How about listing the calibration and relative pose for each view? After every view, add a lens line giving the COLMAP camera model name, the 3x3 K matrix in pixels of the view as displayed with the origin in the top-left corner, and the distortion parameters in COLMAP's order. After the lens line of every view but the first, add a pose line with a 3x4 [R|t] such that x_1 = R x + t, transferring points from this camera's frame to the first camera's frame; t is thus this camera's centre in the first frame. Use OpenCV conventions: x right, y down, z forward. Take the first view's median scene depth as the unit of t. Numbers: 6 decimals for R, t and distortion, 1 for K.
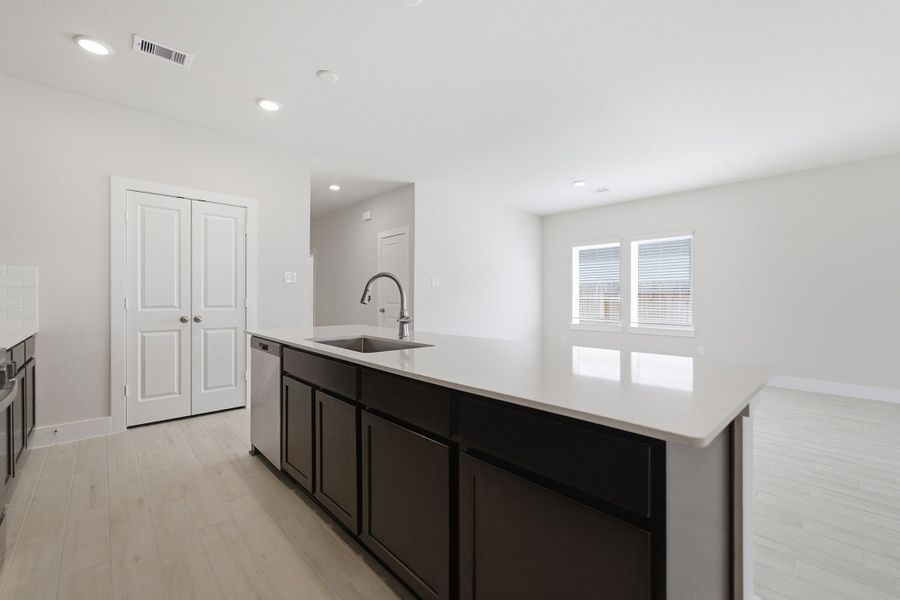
lens RADIAL K [[378.9, 0, 451.2], [0, 378.9, 296.0], [0, 0, 1]] dist [-0.025629, 0.014460]
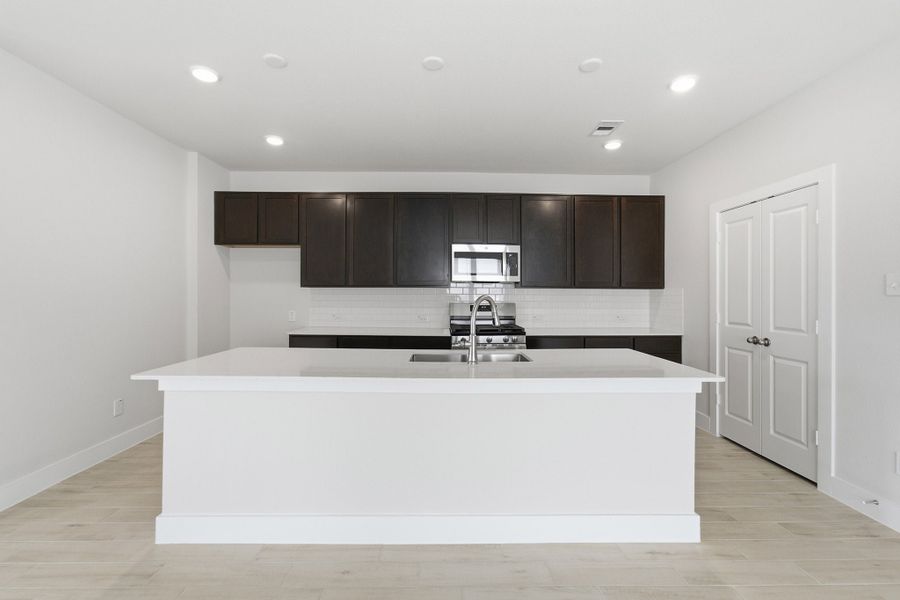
lens RADIAL K [[380.9, 0, 441.6], [0, 380.9, 291.5], [0, 0, 1]] dist [-0.001827, 0.000012]
pose [[-0.673177, -0.013529, -0.739357, 0.499276], [-0.007613, 0.999906, -0.011365, -0.040754], [0.739442, -0.002022, -0.673217, 1.197313]]
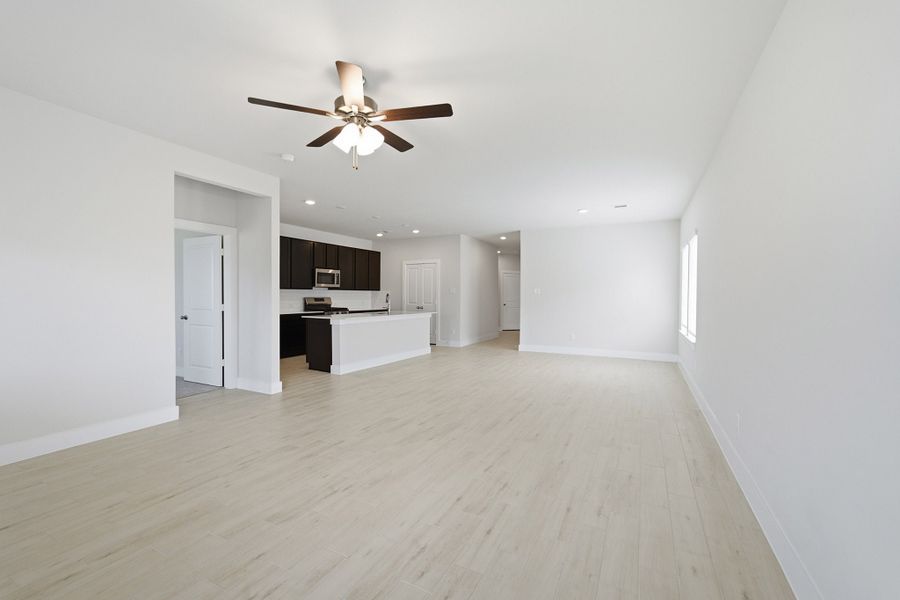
lens RADIAL K [[384.8, 0, 451.4], [0, 384.8, 292.3], [0, 0, 1]] dist [-0.050987, 0.028942]
pose [[0.338916, -0.005241, -0.940802, 2.377780], [-0.003281, 0.999972, -0.006753, -0.037074], [0.940811, 0.005375, 0.338889, 0.283876]]
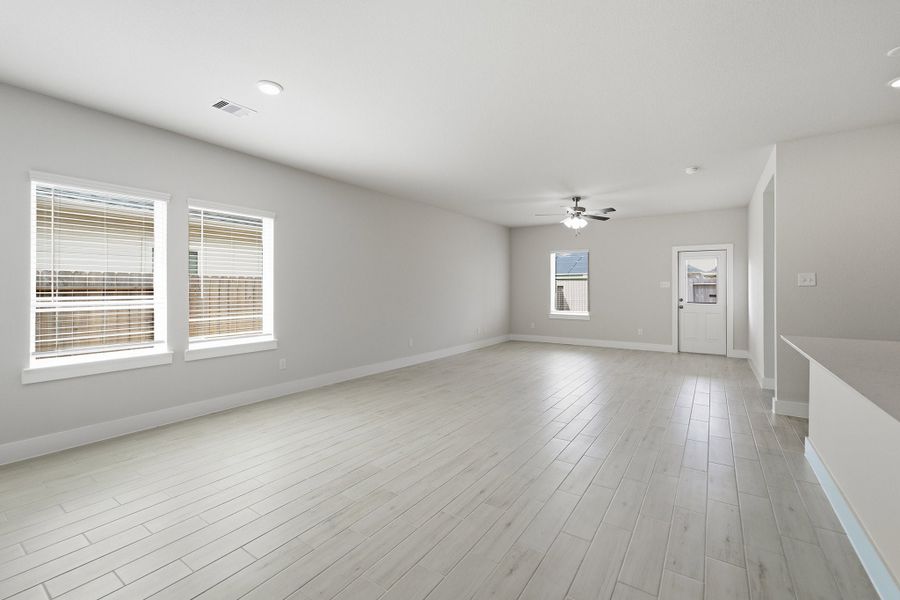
lens RADIAL K [[384.8, 0, 451.4], [0, 384.8, 292.3], [0, 0, 1]] dist [-0.050987, 0.028942]
pose [[-0.209822, -0.011484, 0.977672, -0.398187], [-0.001726, 0.999934, 0.011375, -0.037152], [-0.977738, 0.000699, -0.209828, 1.476742]]
